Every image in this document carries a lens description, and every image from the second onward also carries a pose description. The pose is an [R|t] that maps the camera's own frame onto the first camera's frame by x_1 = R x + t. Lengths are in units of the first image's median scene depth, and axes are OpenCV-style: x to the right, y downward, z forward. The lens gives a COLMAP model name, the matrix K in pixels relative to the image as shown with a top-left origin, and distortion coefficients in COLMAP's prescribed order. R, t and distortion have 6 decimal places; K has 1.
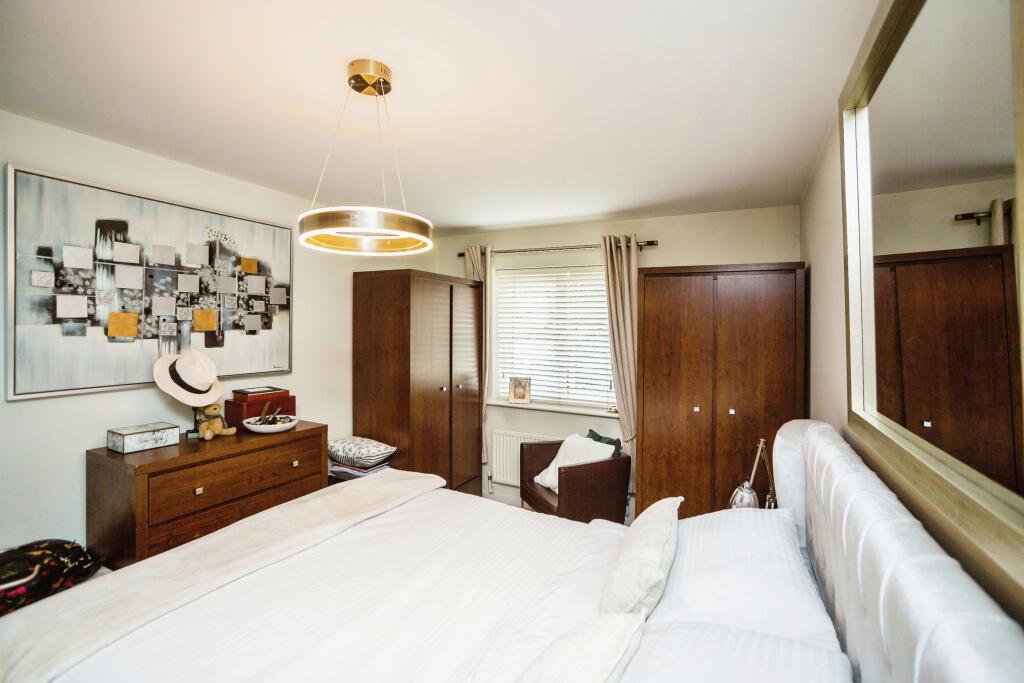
lens RADIAL K [[442.1, 0, 512.0], [0, 442.1, 341.5], [0, 0, 1]] dist [-0.022534, 0.000261]
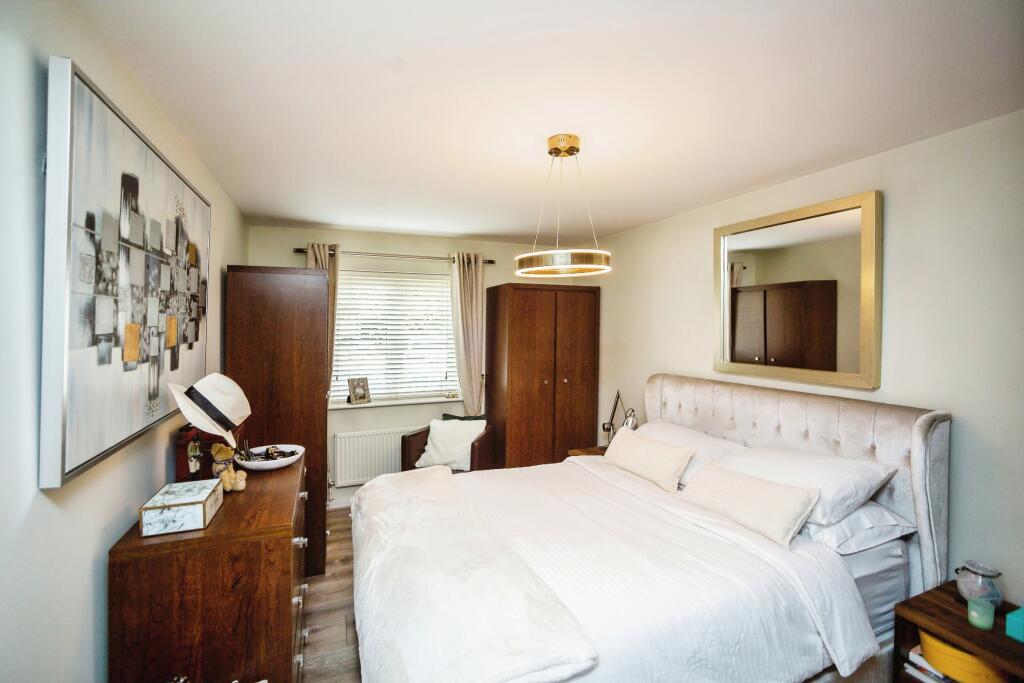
lens RADIAL K [[442.1, 0, 512.0], [0, 442.1, 341.5], [0, 0, 1]] dist [-0.022534, 0.000261]
pose [[0.648873, -0.045134, 0.759557, -0.677809], [0.033518, 0.998966, 0.030726, -0.027358], [-0.760158, 0.005521, 0.649715, 0.112171]]
